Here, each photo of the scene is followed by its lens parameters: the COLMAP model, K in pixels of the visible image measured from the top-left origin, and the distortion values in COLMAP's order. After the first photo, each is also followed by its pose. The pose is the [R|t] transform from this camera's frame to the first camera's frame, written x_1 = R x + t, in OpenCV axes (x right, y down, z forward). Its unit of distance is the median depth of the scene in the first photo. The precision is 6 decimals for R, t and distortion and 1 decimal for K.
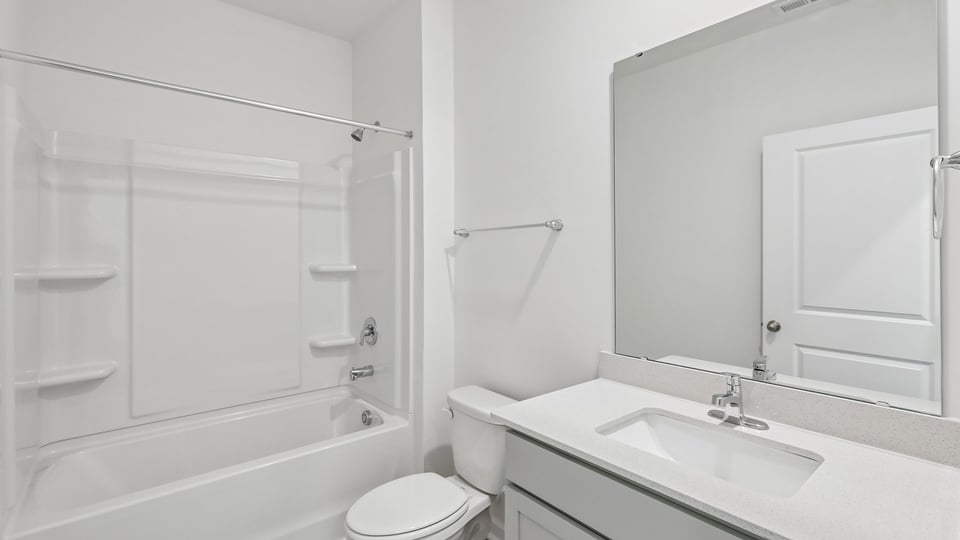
lens RADIAL K [[435.3, 0, 484.3], [0, 435.3, 254.6], [0, 0, 1]] dist [0.002143, 0.000139]
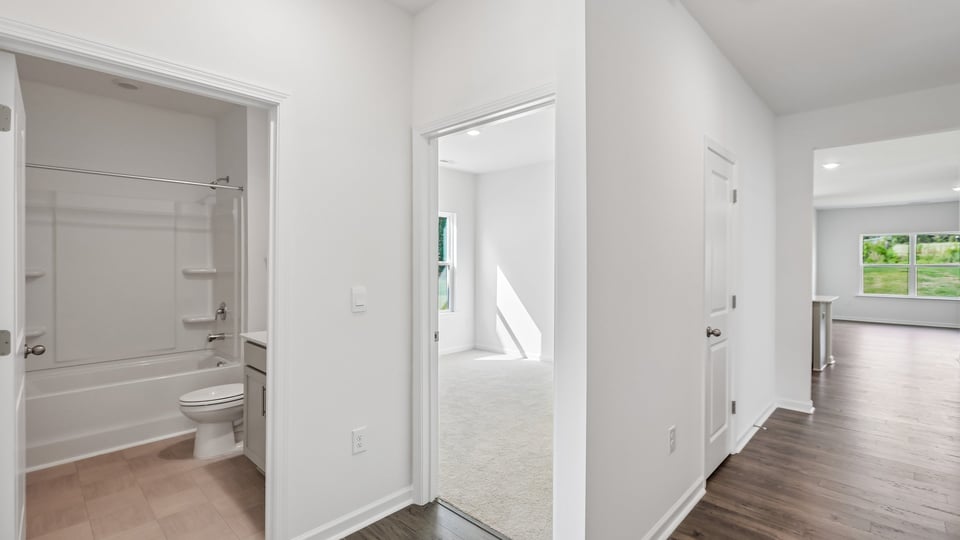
lens RADIAL K [[435.3, 0, 479.9], [0, 435.3, 265.9], [0, 0, 1]] dist [0.002143, 0.000139]
pose [[0.994397, 0.001762, 0.105698, 0.476656], [-0.002525, 0.999972, 0.007086, 0.000510], [-0.105683, -0.007313, 0.994373, -0.630493]]
